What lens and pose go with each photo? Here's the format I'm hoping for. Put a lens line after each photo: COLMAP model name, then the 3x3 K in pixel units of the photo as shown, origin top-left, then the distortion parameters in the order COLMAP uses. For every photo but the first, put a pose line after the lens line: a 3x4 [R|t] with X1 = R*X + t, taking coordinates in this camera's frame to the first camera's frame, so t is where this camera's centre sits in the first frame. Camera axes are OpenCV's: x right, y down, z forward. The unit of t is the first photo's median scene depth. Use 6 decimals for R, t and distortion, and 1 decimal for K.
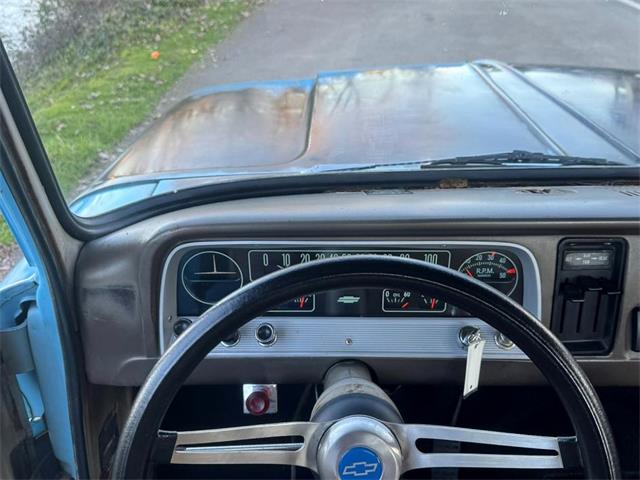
lens RADIAL K [[578.6, 0, 322.5], [0, 578.6, 238.1], [0, 0, 1]] dist [0.138895, -0.314280]
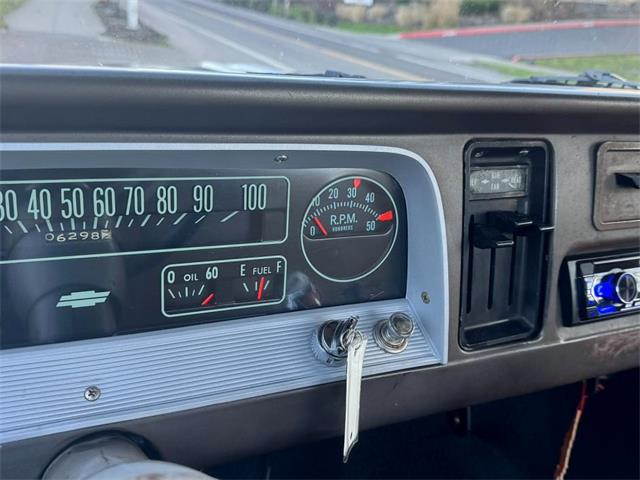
lens RADIAL K [[578.6, 0, 322.5], [0, 578.6, 238.1], [0, 0, 1]] dist [0.138895, -0.314280]
pose [[0.894701, -0.061105, 0.442467, 0.013338], [0.117462, 0.987919, -0.101084, 0.130281], [-0.430944, 0.142413, 0.891070, 0.525088]]
